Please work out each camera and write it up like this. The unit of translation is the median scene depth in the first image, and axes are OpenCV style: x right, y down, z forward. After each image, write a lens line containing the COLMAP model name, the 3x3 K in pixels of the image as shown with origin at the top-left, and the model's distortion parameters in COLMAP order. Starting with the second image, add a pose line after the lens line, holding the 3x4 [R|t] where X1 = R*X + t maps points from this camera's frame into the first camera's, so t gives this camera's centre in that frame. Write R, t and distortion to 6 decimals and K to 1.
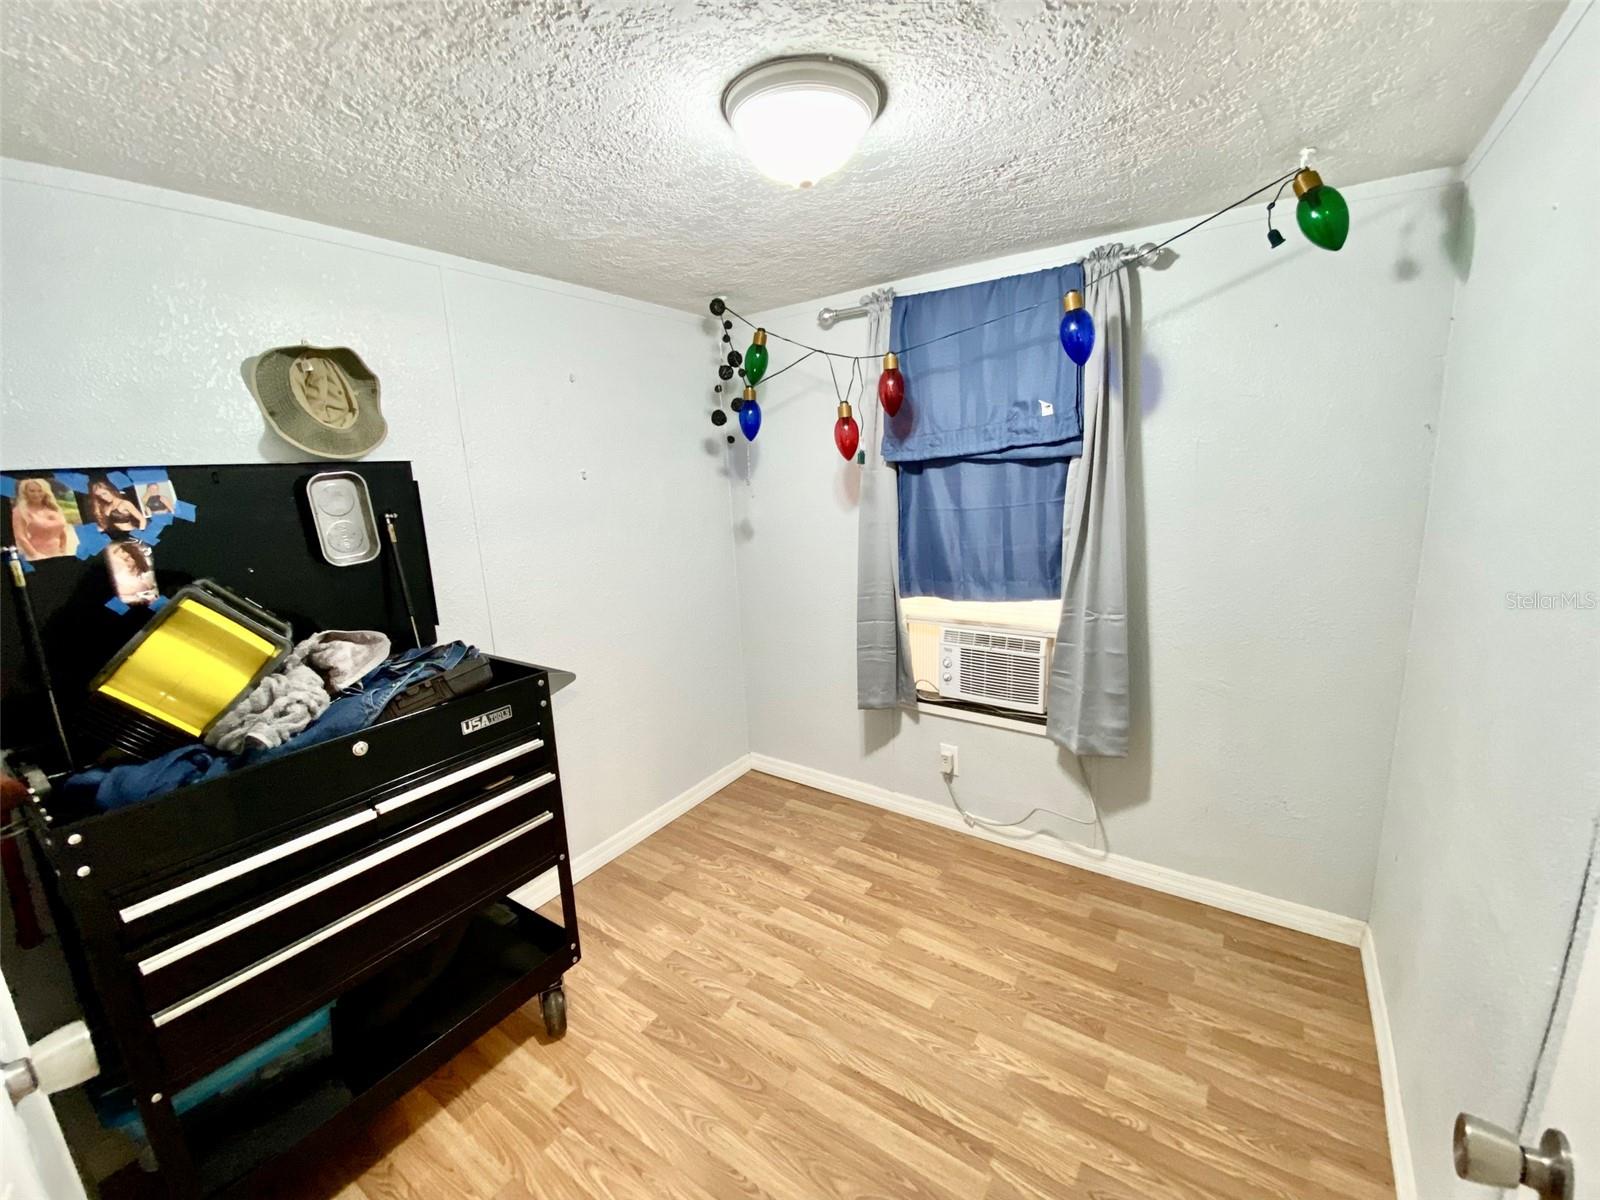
lens RADIAL K [[650.2, 0, 802.1], [0, 650.2, 601.9], [0, 0, 1]] dist [0.001569, -0.007291]
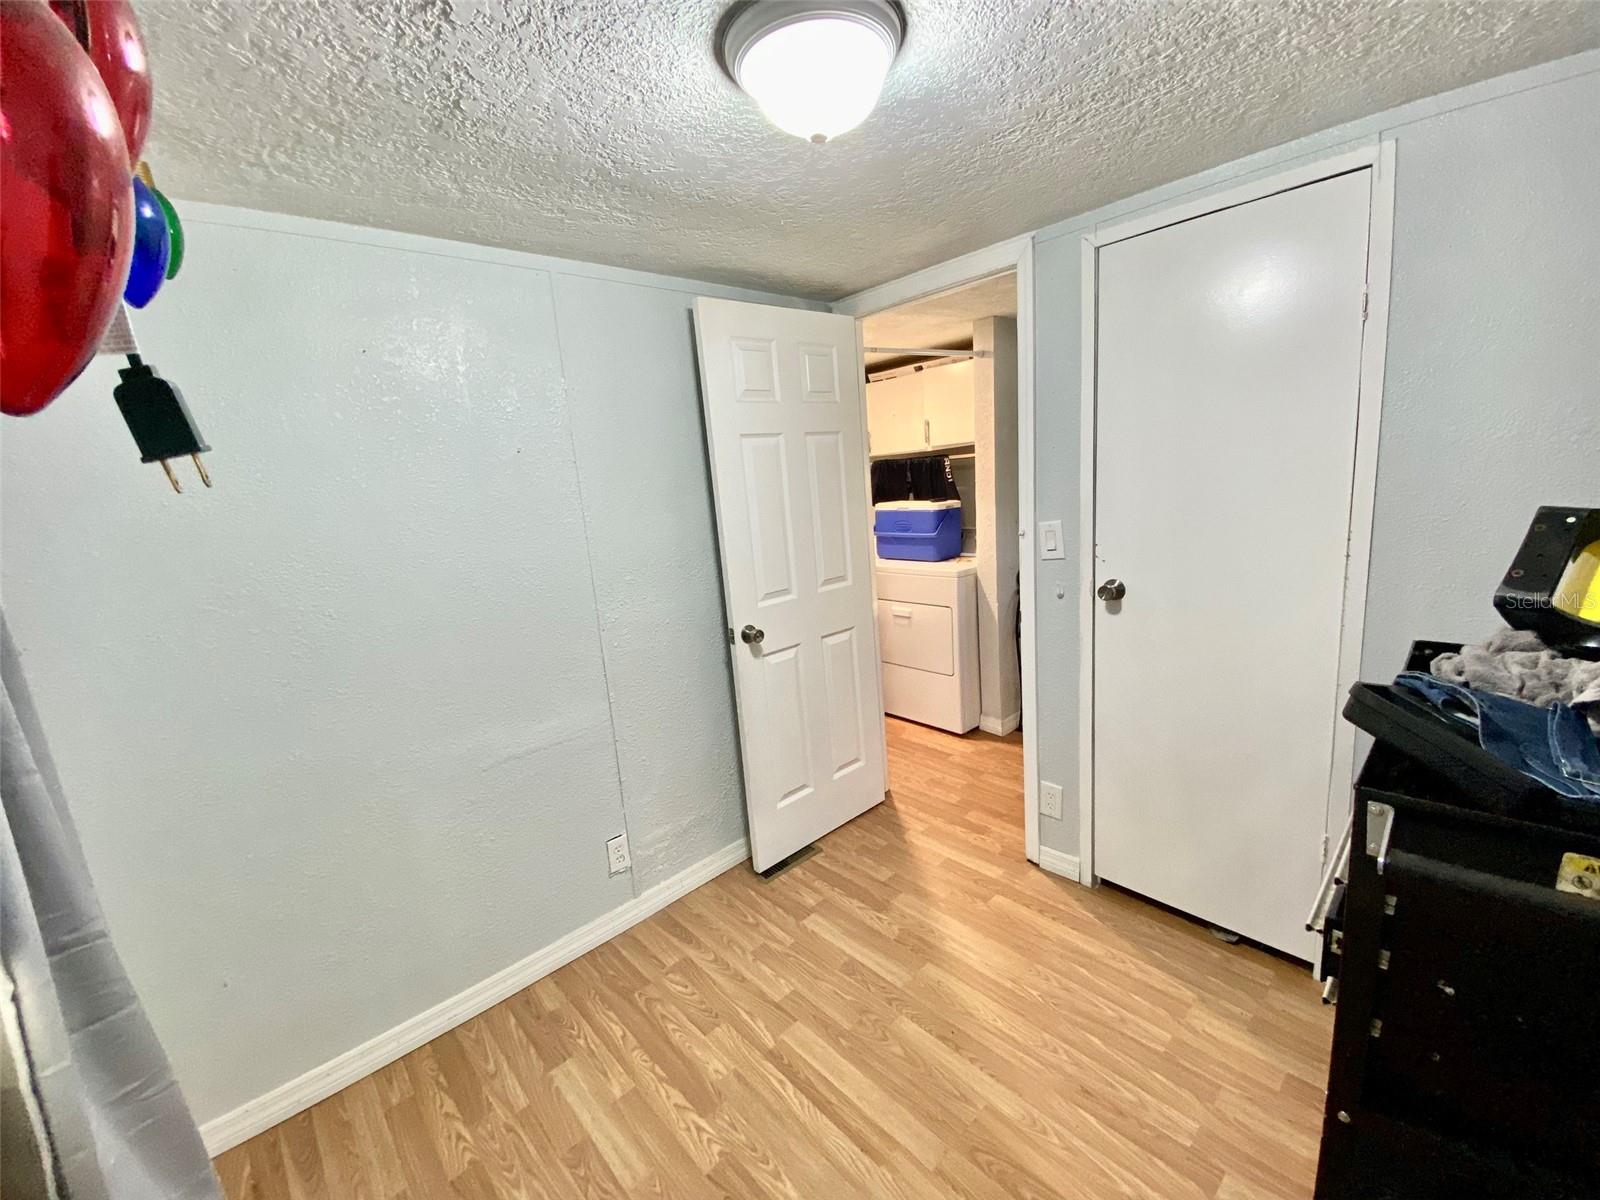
lens RADIAL K [[650.2, 0, 798.6], [0, 650.2, 591.9], [0, 0, 1]] dist [0.001569, -0.007291]
pose [[-0.966865, 0.070474, 0.245370, -0.106751], [0.159756, 0.916714, 0.366215, -0.332977], [-0.199126, 0.393280, -0.897597, 1.623907]]
